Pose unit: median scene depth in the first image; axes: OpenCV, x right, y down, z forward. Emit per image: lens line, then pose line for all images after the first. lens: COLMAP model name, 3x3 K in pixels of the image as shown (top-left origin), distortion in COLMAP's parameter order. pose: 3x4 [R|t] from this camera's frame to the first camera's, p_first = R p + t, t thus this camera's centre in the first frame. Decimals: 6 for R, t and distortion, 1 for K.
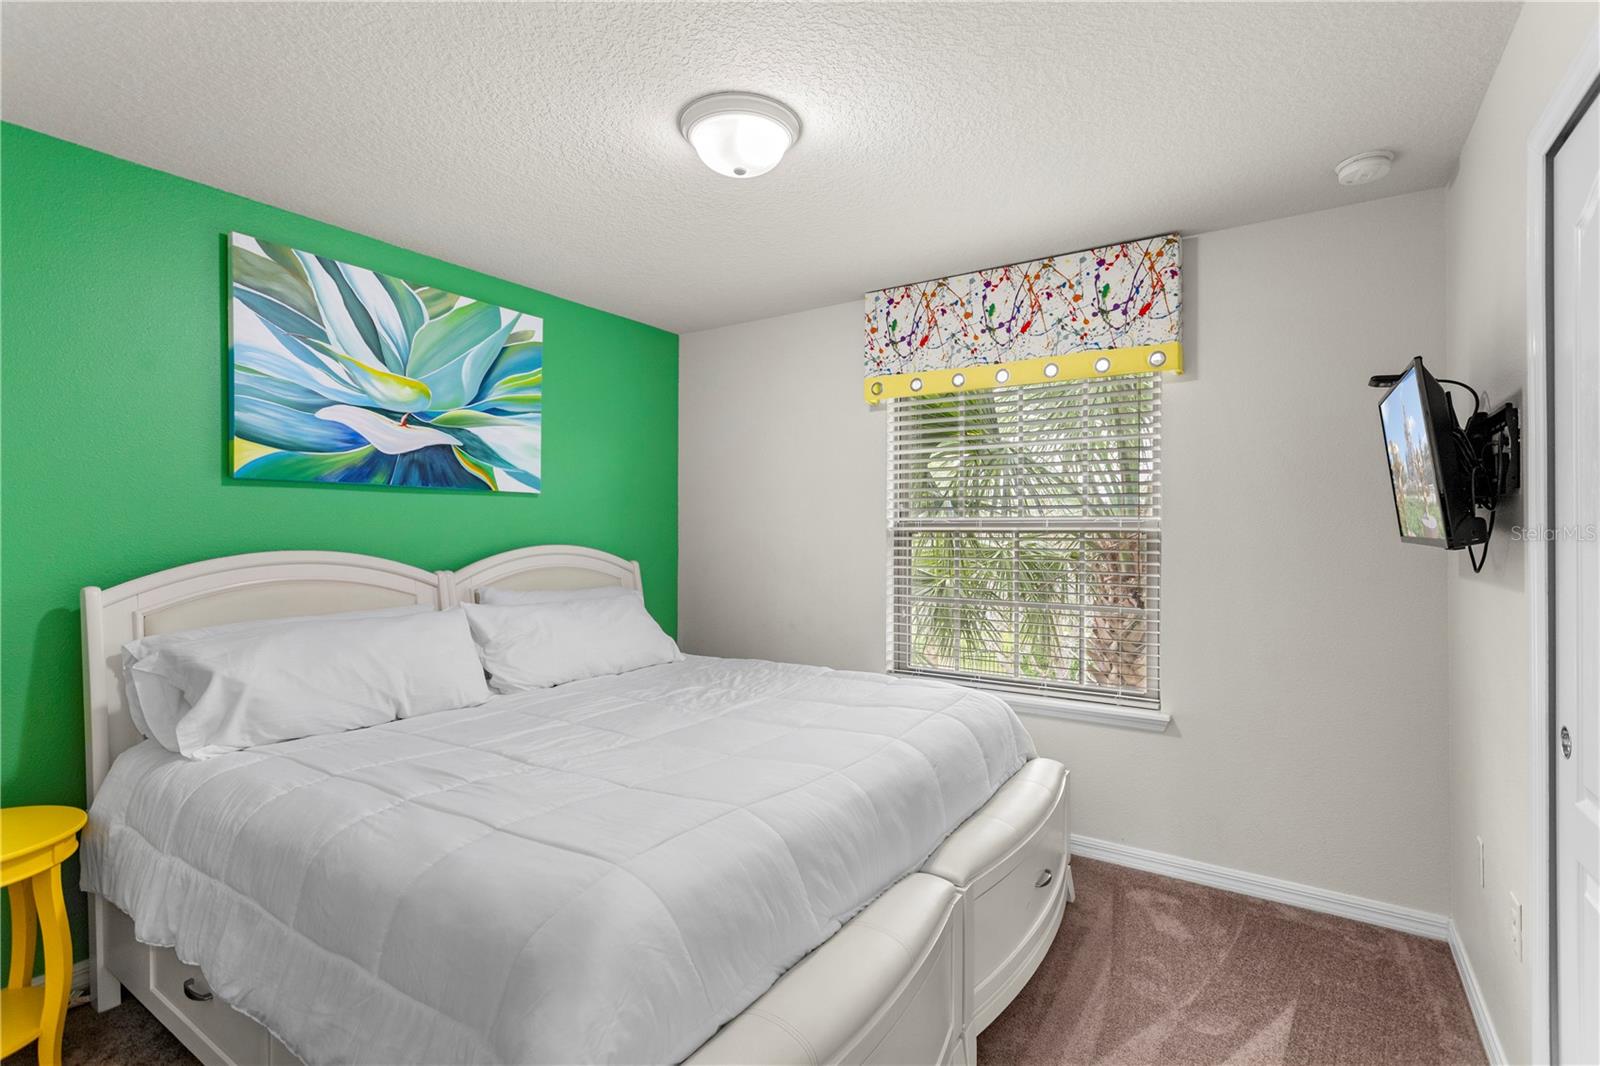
lens RADIAL K [[757.4, 0, 798.4], [0, 757.4, 531.5], [0, 0, 1]] dist [-0.001634, 0.004196]
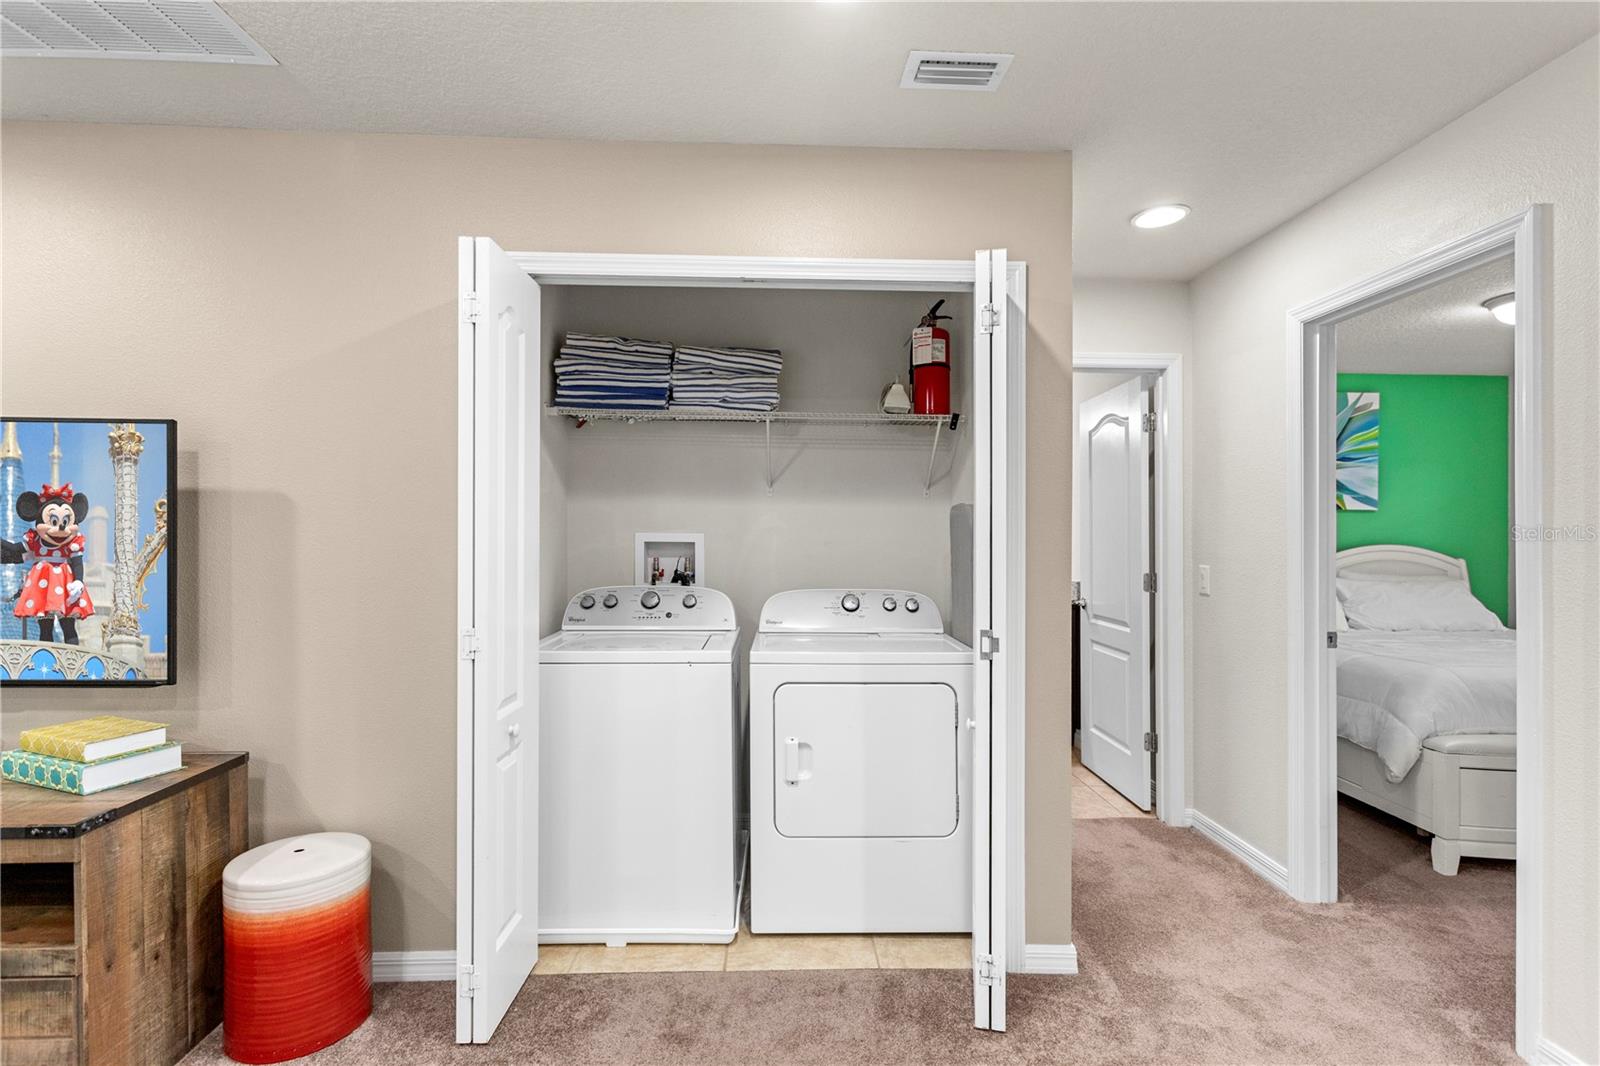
lens RADIAL K [[757.4, 0, 802.7], [0, 757.4, 544.2], [0, 0, 1]] dist [-0.001634, 0.004196]
pose [[0.587121, 0.002516, -0.809495, 0.210771], [0.002761, 0.999983, 0.005111, 0.005978], [0.809494, -0.005236, 0.587104, -0.823607]]
